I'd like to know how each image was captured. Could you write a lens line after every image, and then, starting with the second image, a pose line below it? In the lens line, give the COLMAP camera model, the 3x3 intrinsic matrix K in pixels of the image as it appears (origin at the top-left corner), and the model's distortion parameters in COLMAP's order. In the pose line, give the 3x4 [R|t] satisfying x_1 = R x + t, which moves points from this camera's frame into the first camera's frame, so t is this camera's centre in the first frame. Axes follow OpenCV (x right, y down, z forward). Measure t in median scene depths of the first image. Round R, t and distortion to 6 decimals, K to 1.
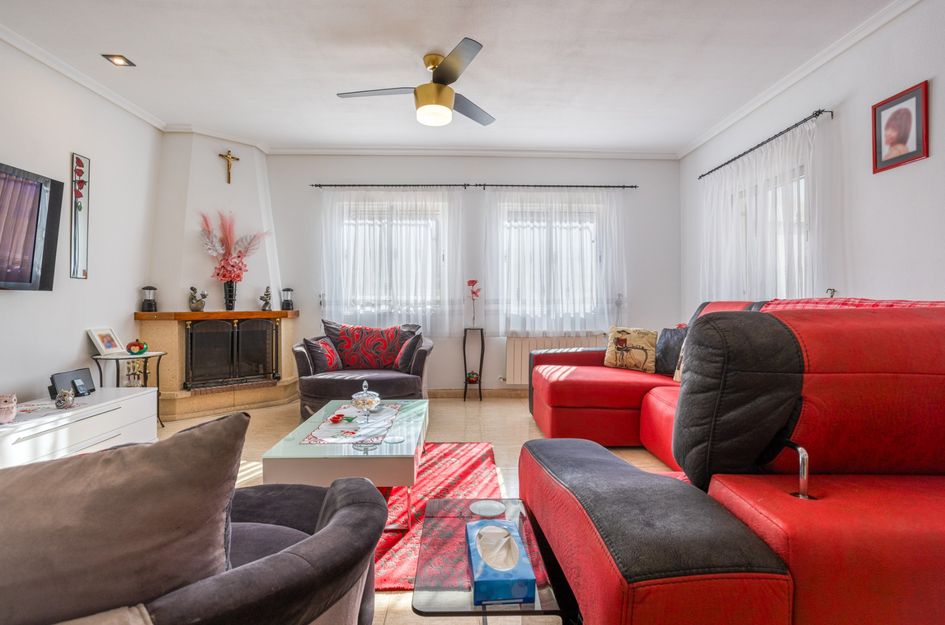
lens RADIAL K [[489.7, 0, 467.0], [0, 489.7, 304.2], [0, 0, 1]] dist [-0.024182, 0.009061]
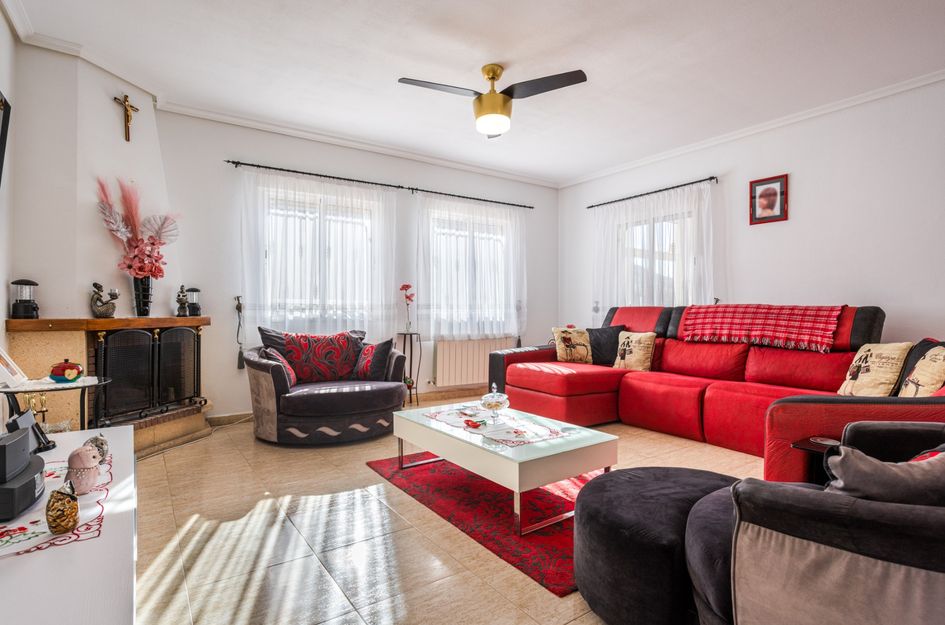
lens RADIAL K [[489.7, 0, 493.6], [0, 489.7, 319.3], [0, 0, 1]] dist [-0.024182, 0.009061]
pose [[0.827671, -0.009880, 0.561127, -0.455744], [0.000770, 0.999864, 0.016469, 0.005560], [-0.561213, -0.013198, 0.827566, 0.097185]]
